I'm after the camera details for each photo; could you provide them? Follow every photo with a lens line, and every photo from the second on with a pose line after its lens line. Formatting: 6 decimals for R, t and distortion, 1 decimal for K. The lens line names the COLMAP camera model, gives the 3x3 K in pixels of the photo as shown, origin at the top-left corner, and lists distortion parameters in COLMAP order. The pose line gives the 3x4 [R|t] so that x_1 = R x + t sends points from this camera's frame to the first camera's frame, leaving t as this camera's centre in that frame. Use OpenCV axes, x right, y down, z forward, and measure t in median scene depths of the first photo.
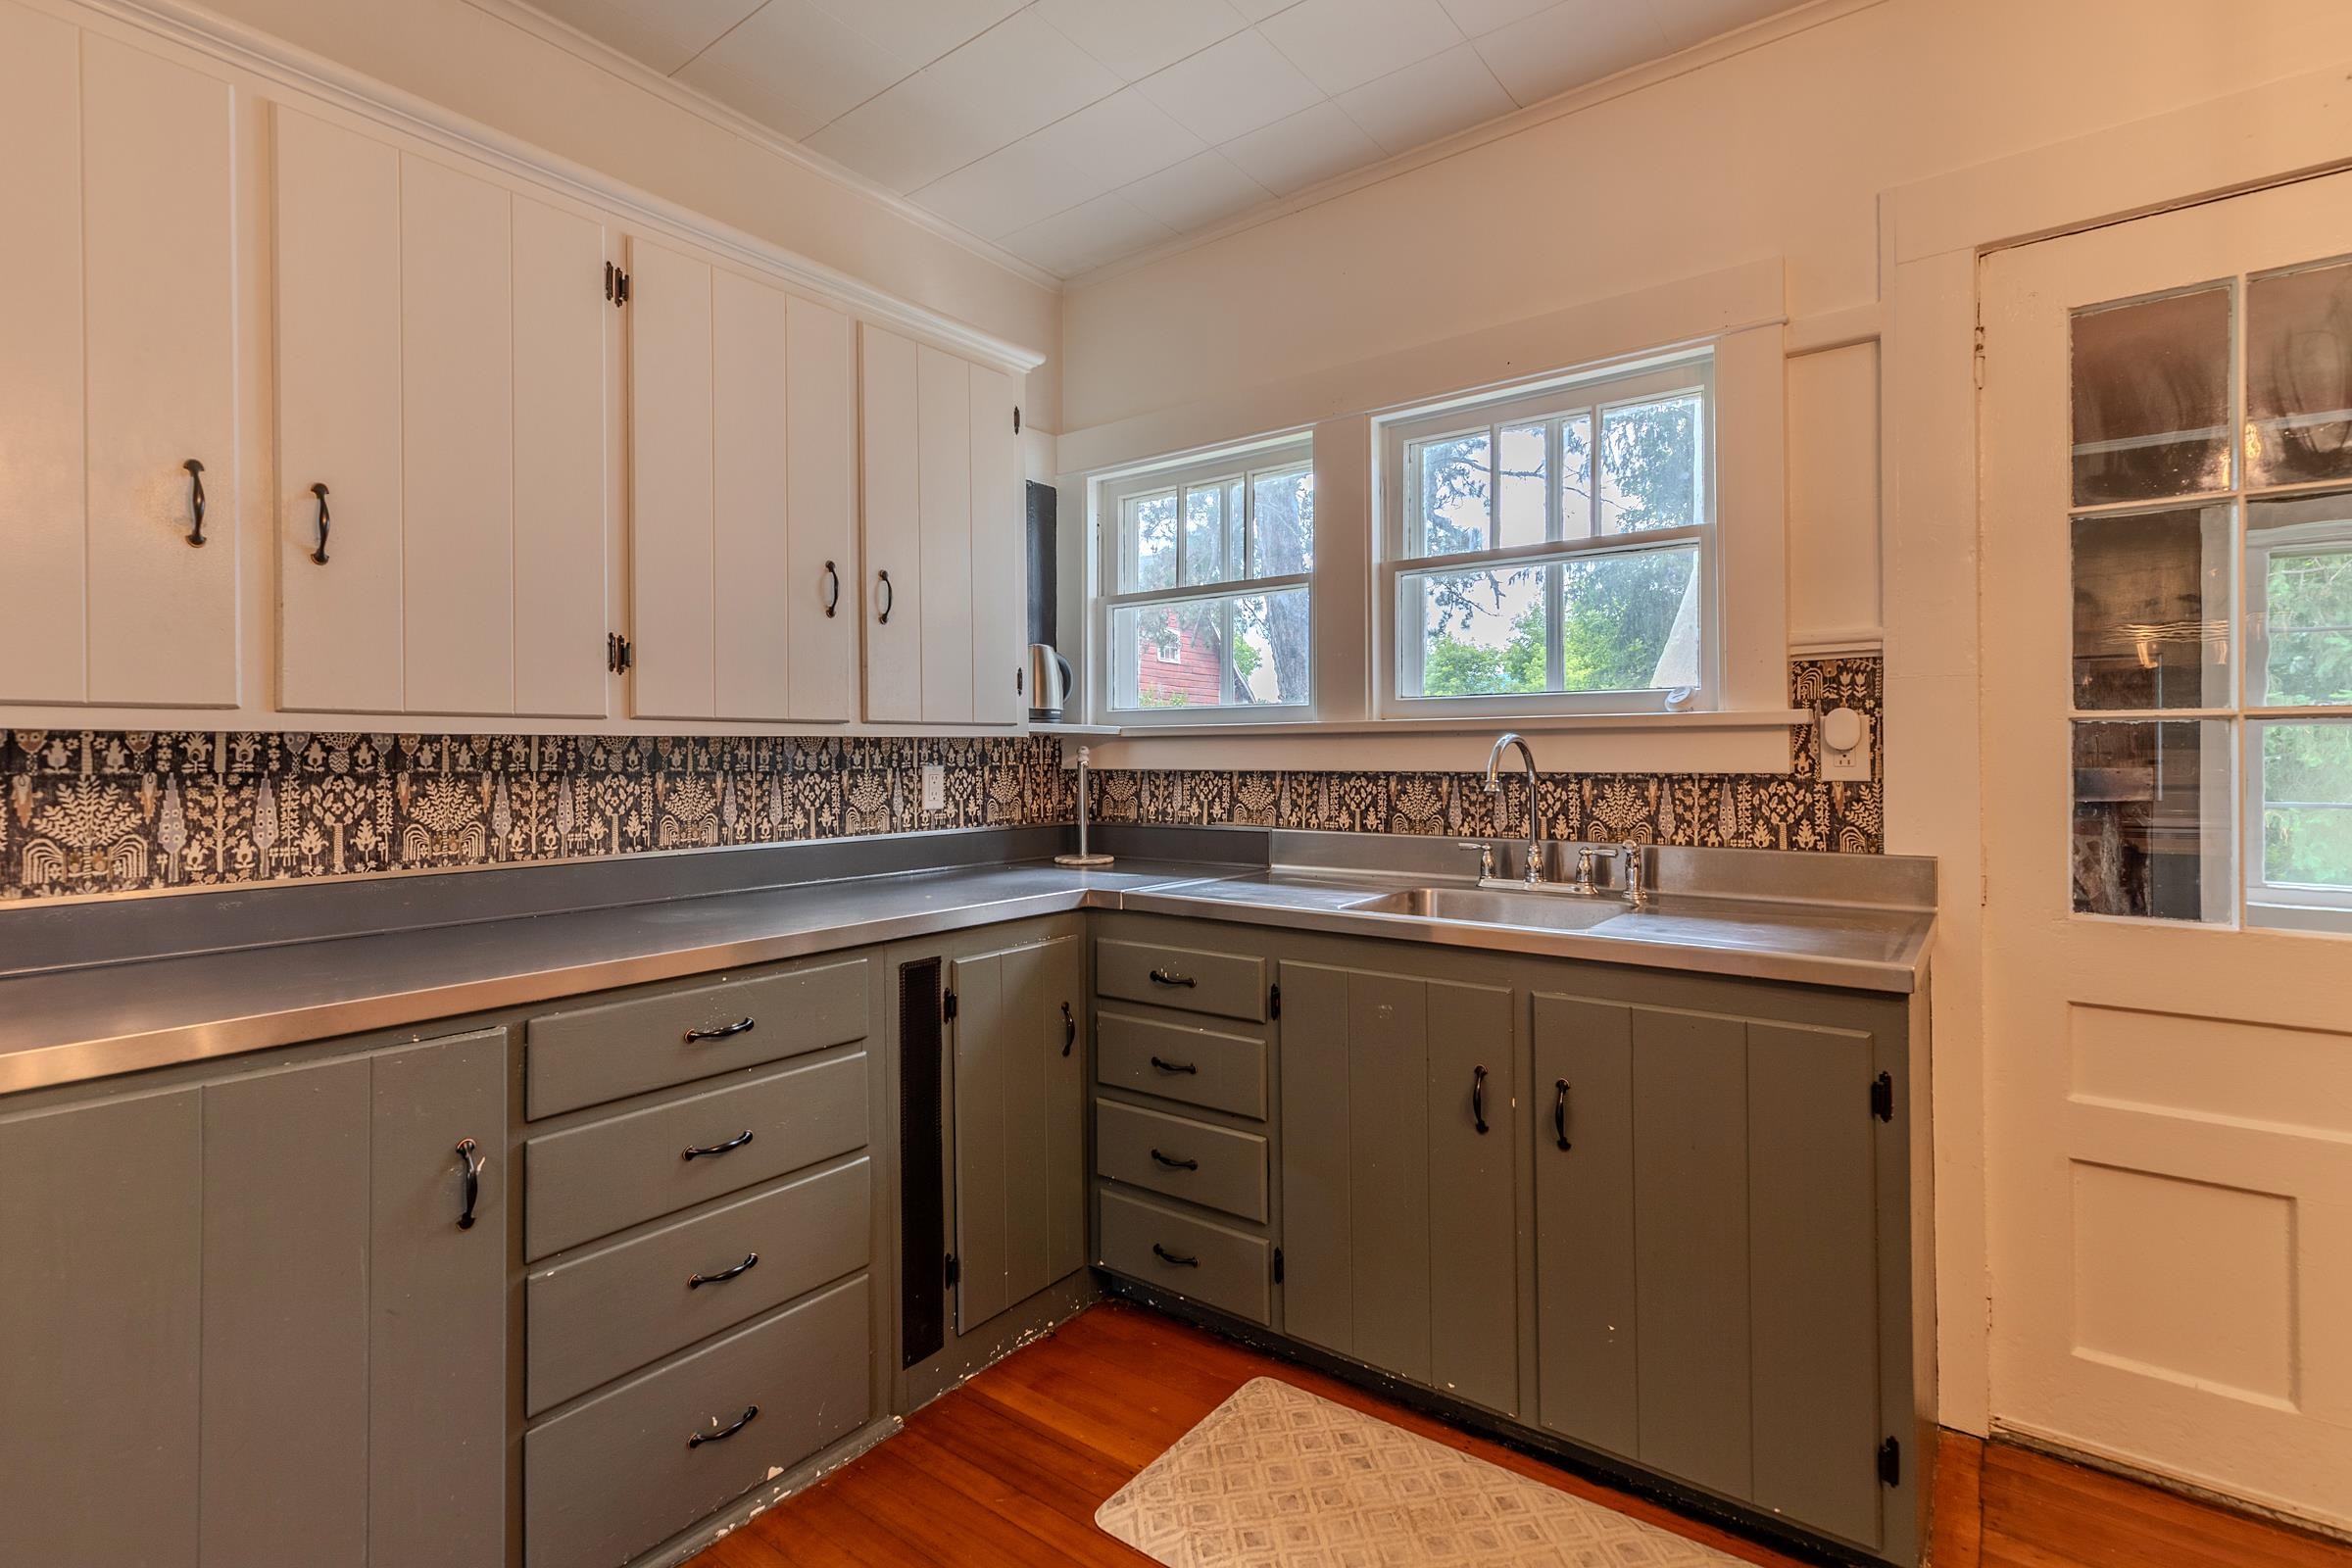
lens RADIAL K [[1082.0, 0, 1171.5], [0, 1082.0, 769.2], [0, 0, 1]] dist [-0.002339, 0.001187]
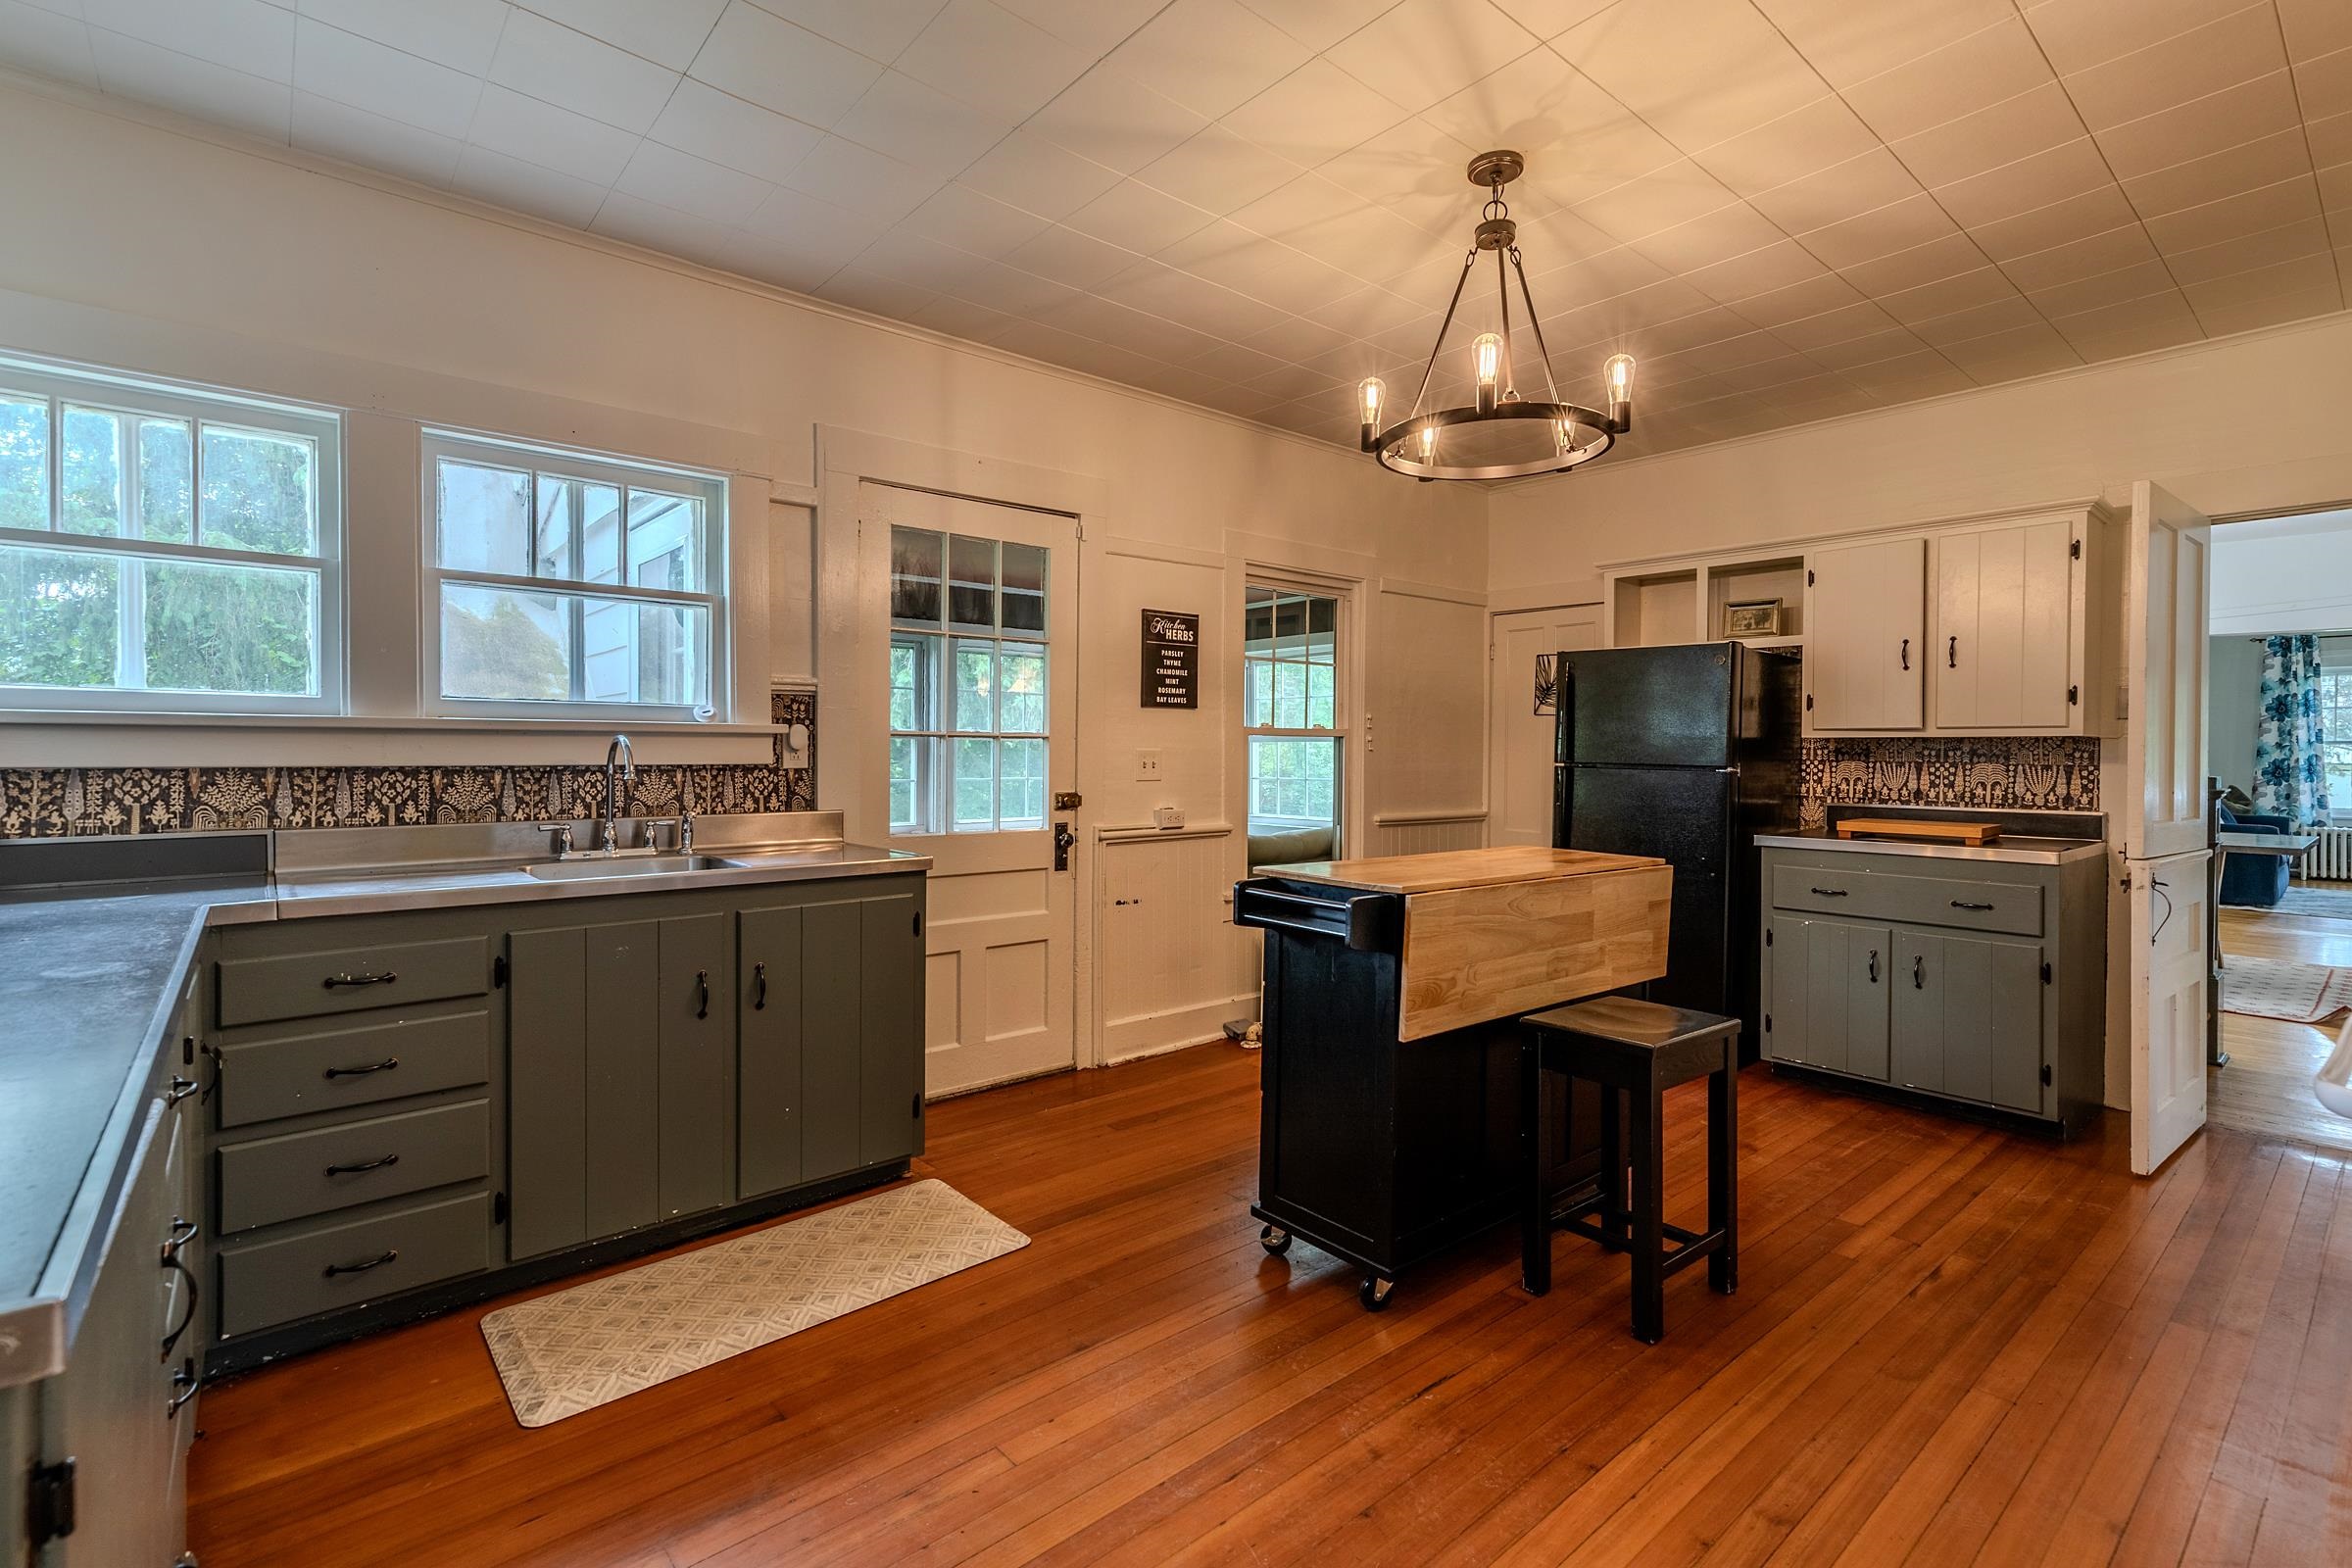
lens RADIAL K [[1082.0, 0, 1170.8], [0, 1082.0, 766.4], [0, 0, 1]] dist [-0.002339, 0.001187]
pose [[0.215717, -0.020851, 0.976233, -0.719578], [-0.002994, 0.999753, 0.022015, -0.024700], [-0.976451, -0.007672, 0.215602, 0.065108]]
